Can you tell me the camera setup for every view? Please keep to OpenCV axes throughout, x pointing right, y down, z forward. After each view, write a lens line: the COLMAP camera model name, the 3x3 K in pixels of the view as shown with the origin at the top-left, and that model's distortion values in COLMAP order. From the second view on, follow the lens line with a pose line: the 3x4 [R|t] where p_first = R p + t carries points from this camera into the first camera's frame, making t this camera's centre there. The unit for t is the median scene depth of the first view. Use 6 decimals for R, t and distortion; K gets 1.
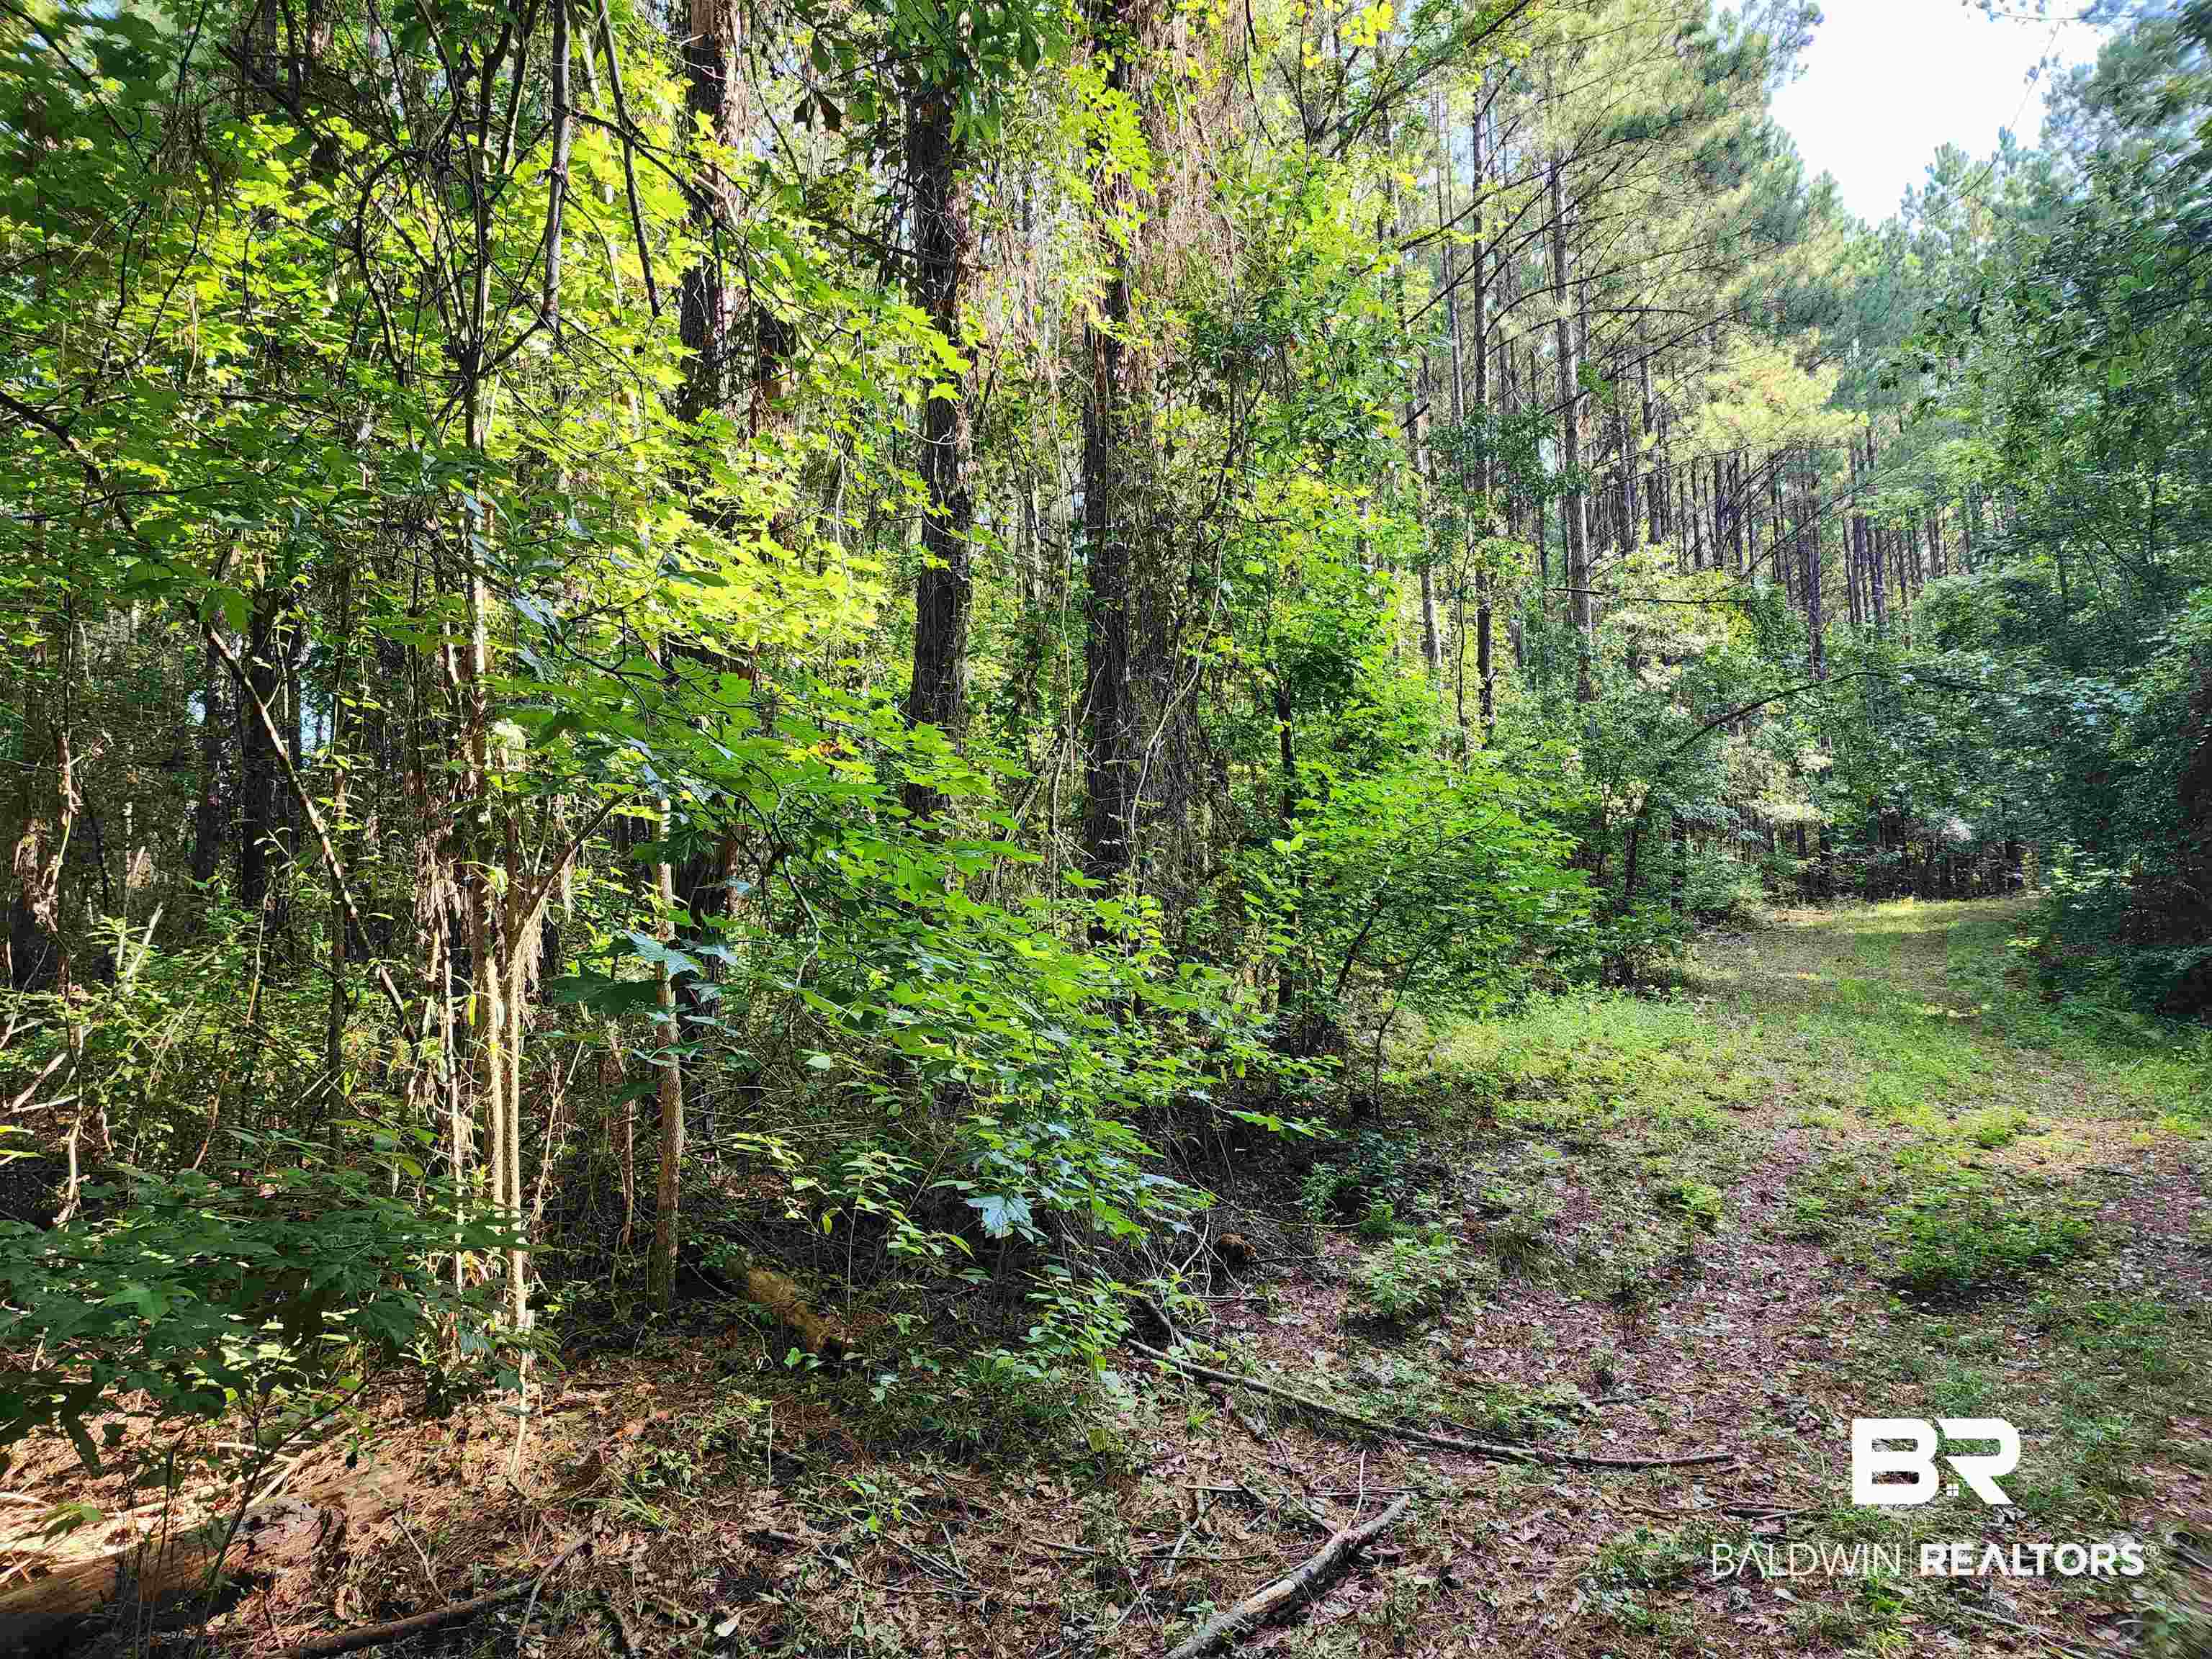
lens RADIAL K [[1483.8, 0, 1104.2], [0, 1483.8, 836.5], [0, 0, 1]] dist [0.042197, -0.018493]
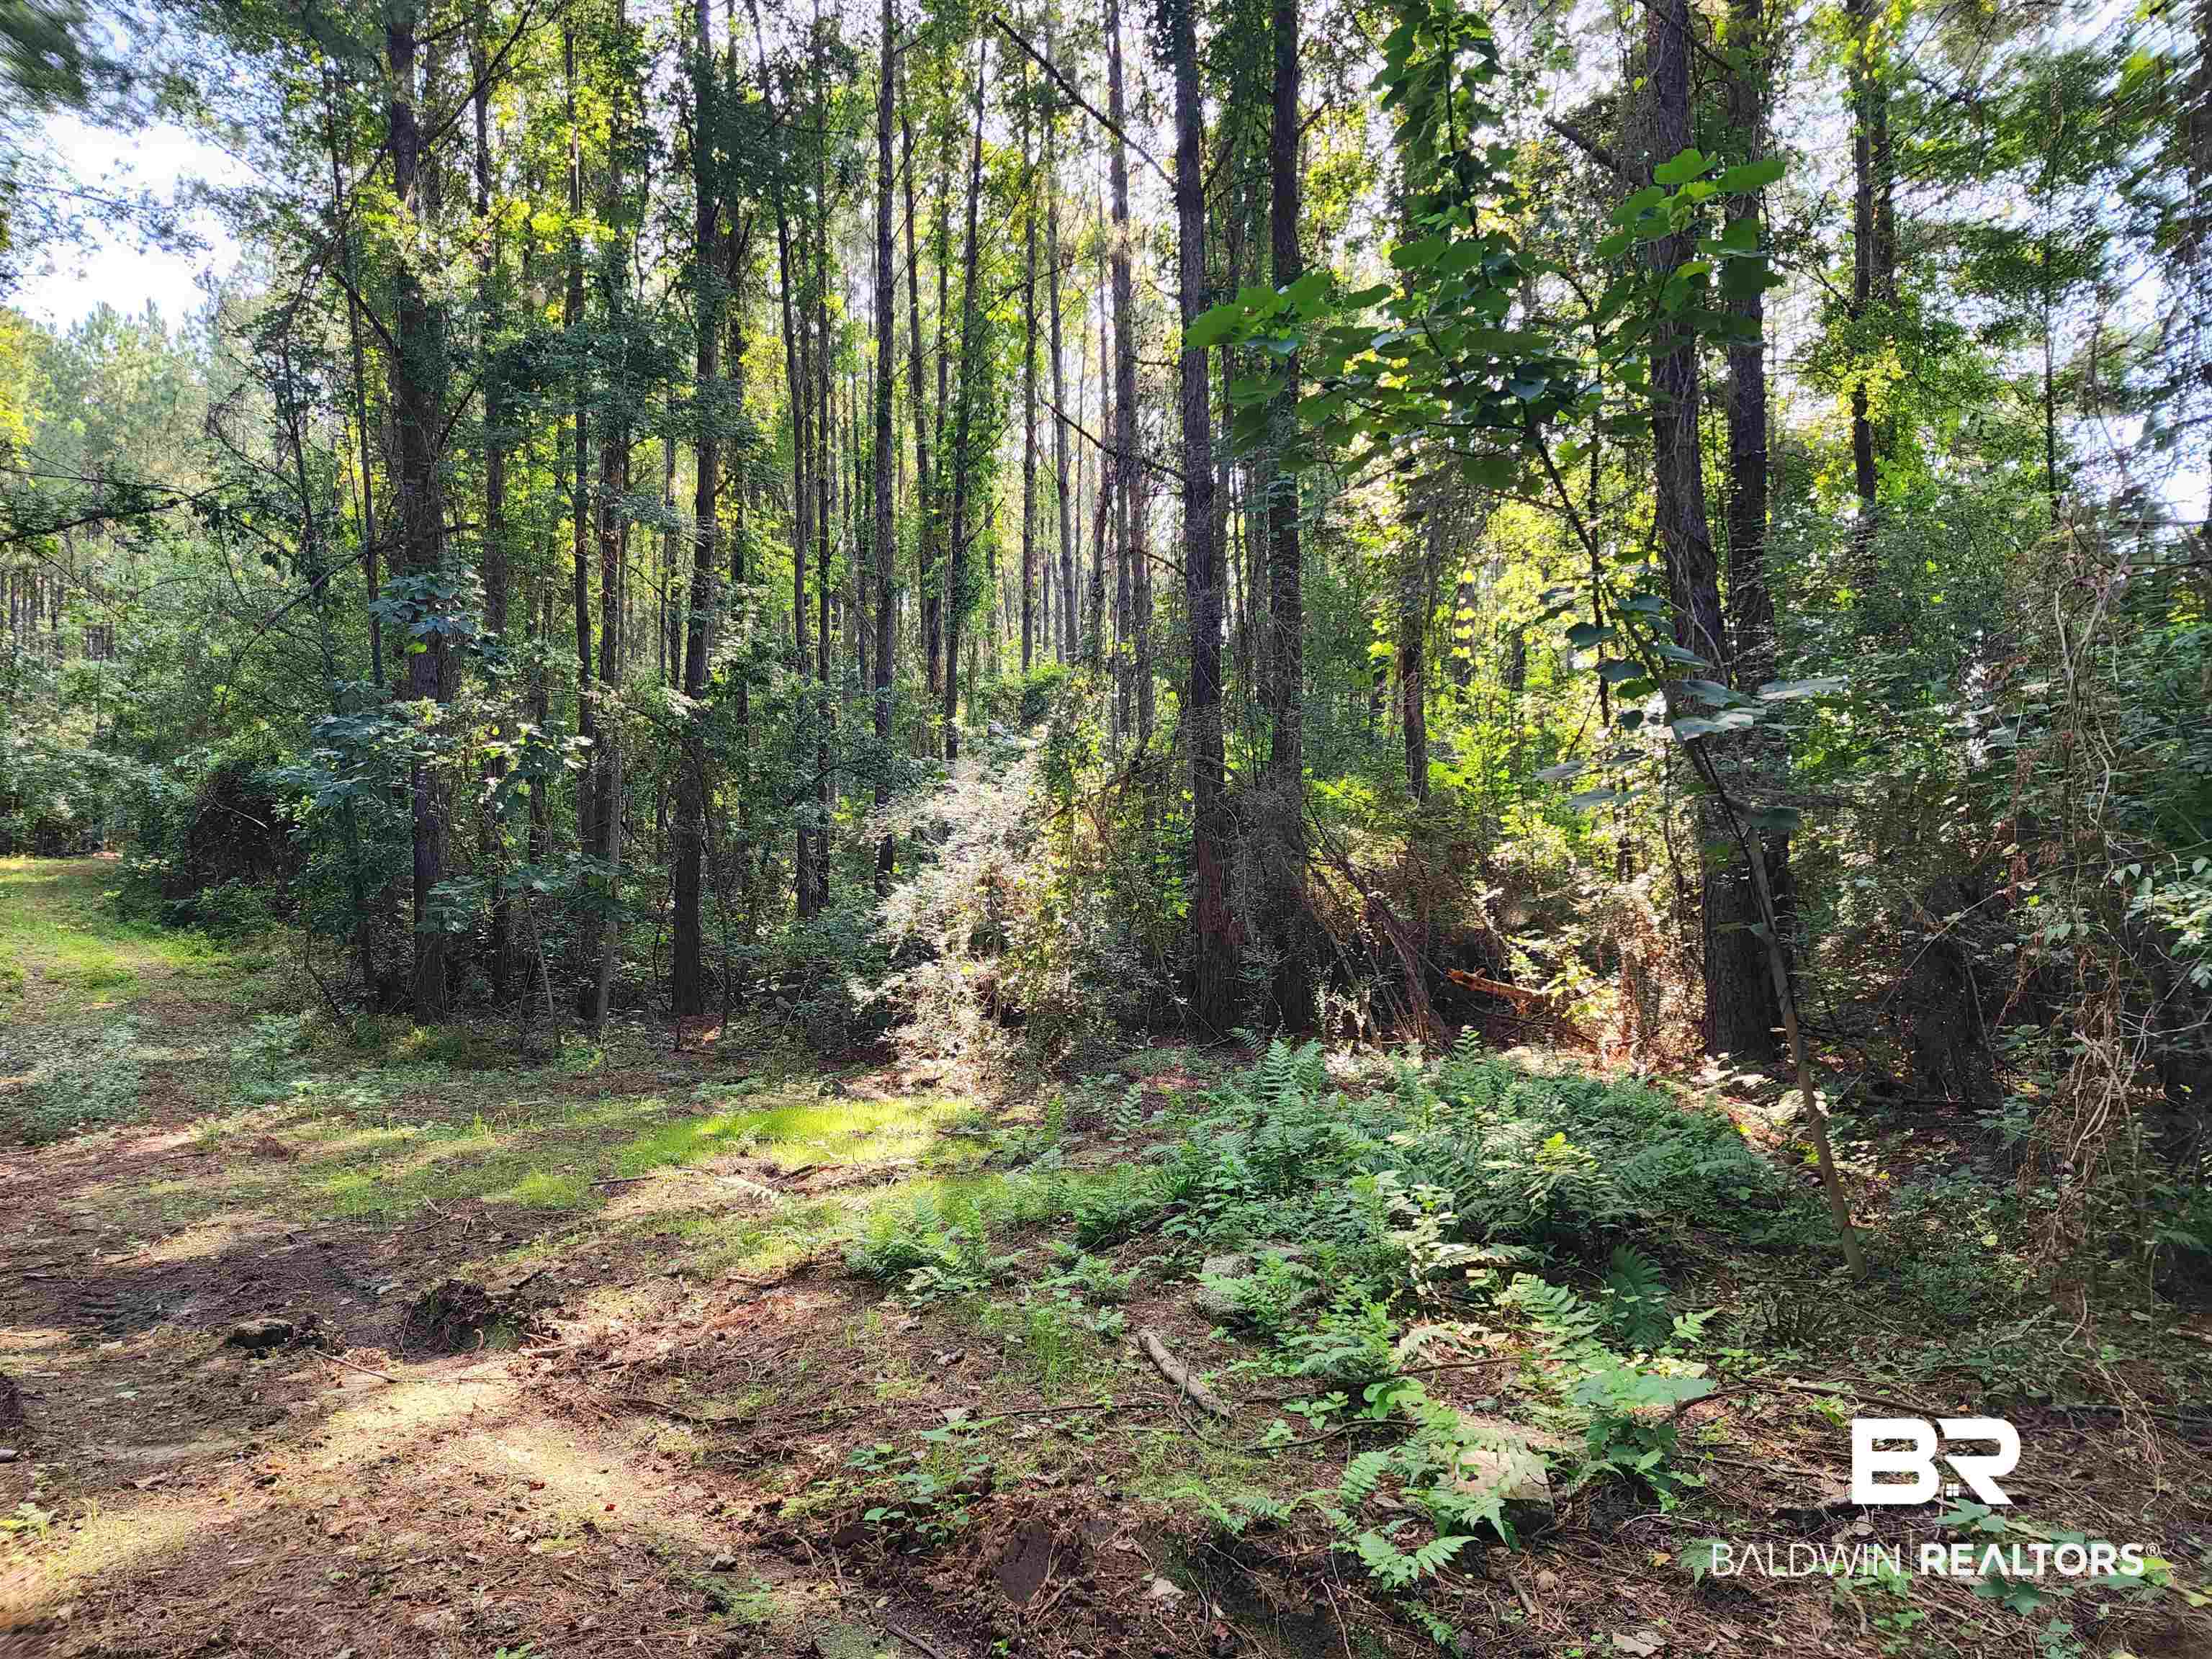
lens RADIAL K [[1483.8, 0, 1109.6], [0, 1483.8, 835.8], [0, 0, 1]] dist [0.042197, -0.018493]
pose [[0.408226, 0.071643, 0.910065, -0.423350], [-0.106111, 0.993882, -0.030644, -0.052786], [-0.906693, -0.084058, 0.413331, -0.643154]]
